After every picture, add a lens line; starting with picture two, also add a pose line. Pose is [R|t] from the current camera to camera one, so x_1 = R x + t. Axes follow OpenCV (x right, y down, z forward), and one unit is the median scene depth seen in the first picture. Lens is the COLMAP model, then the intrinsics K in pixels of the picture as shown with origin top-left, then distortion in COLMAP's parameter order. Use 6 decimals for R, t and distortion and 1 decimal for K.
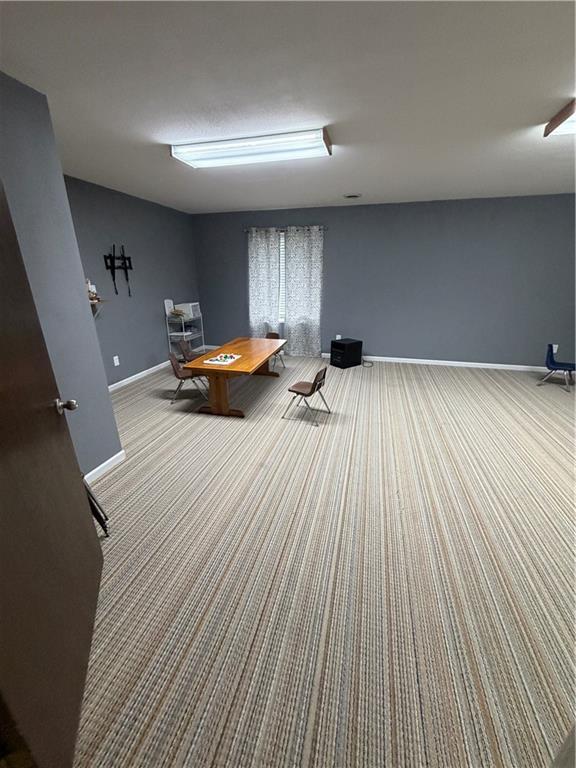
lens RADIAL K [[308.3, 0, 290.4], [0, 308.3, 385.0], [0, 0, 1]] dist [-0.000348, 0.000709]
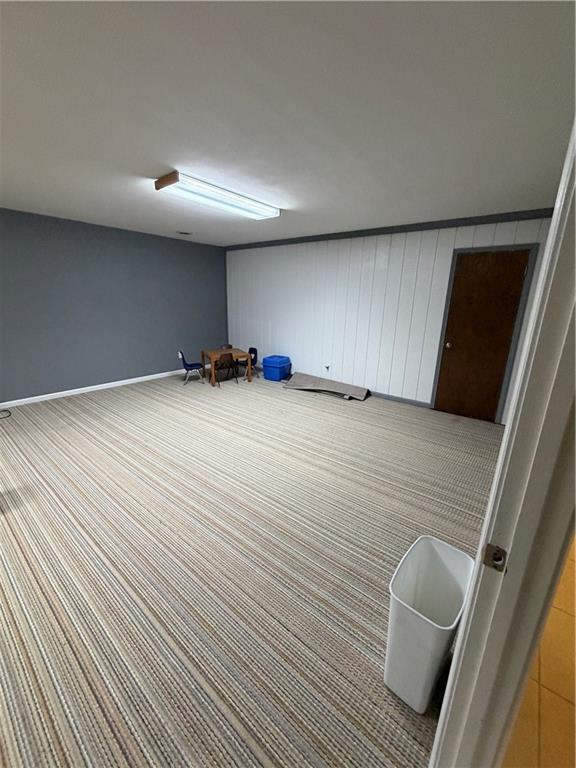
lens RADIAL K [[308.3, 0, 289.7], [0, 308.3, 383.5], [0, 0, 1]] dist [-0.000348, 0.000709]
pose [[0.396278, -0.236028, 0.887274, -0.224849], [0.292106, 0.948588, 0.121877, -0.053768], [-0.870424, 0.210881, 0.444850, 0.131929]]
